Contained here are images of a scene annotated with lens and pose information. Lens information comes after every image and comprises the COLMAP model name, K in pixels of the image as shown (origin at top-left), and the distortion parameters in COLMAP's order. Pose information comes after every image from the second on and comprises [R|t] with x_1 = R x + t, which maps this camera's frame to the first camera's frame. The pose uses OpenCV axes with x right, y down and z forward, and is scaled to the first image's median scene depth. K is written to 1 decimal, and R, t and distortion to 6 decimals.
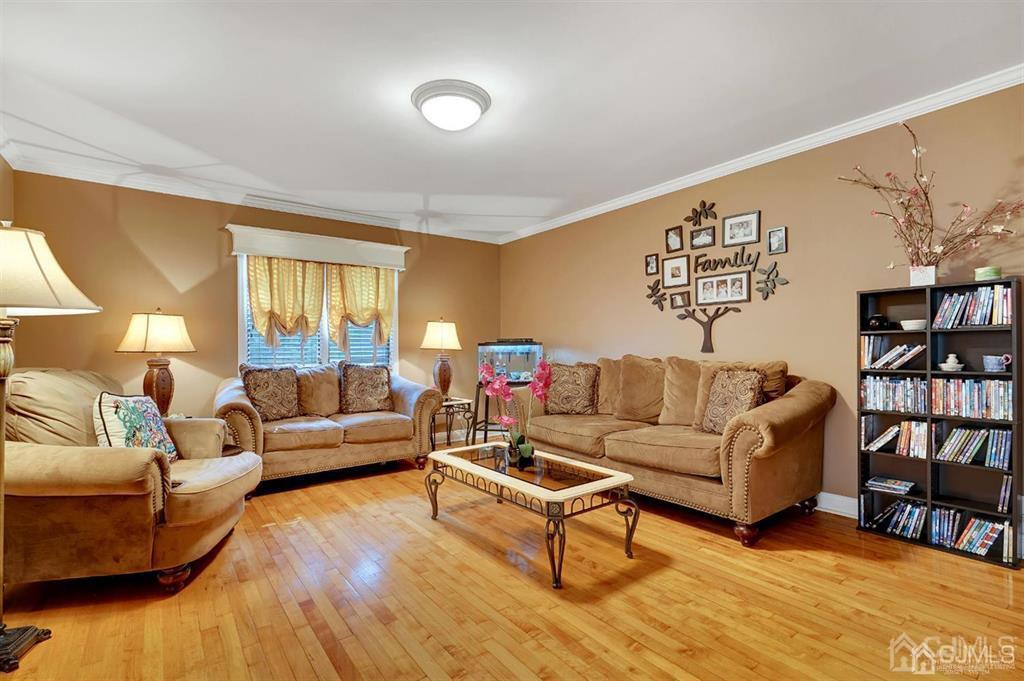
lens RADIAL K [[470.5, 0, 508.6], [0, 470.5, 350.1], [0, 0, 1]] dist [0.002677, 0.000427]
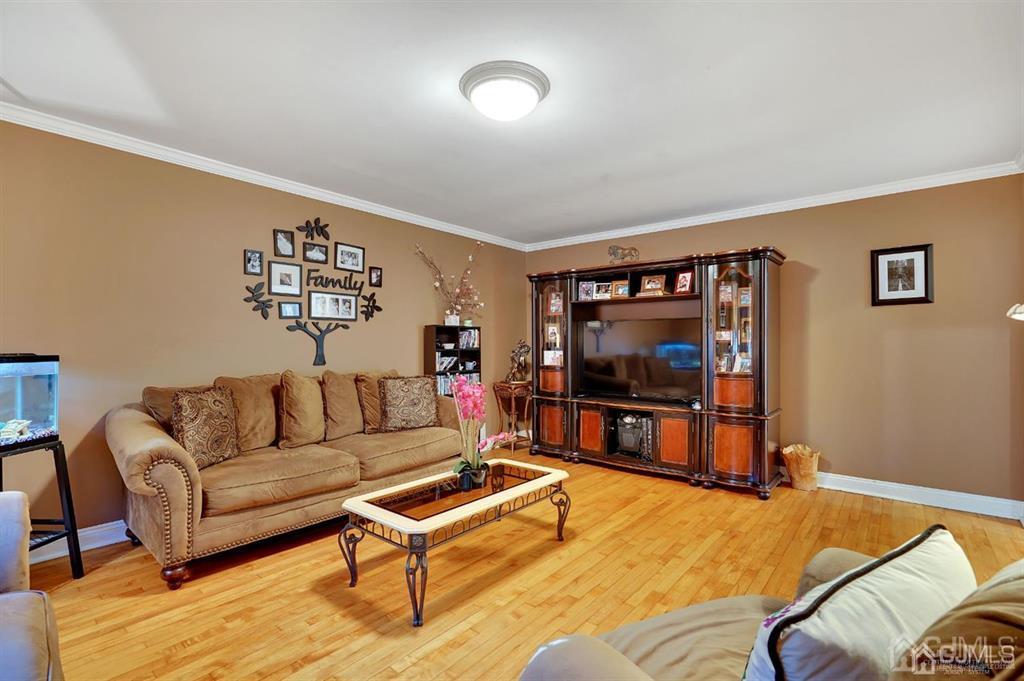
lens RADIAL K [[475.1, 0, 508.9], [0, 475.1, 342.6], [0, 0, 1]] dist [-0.002402, 0.000373]
pose [[-0.228595, 0.020253, 0.973311, -0.684227], [0.009654, 0.999782, -0.018536, -0.021294], [-0.973474, 0.005159, -0.228740, 0.831291]]
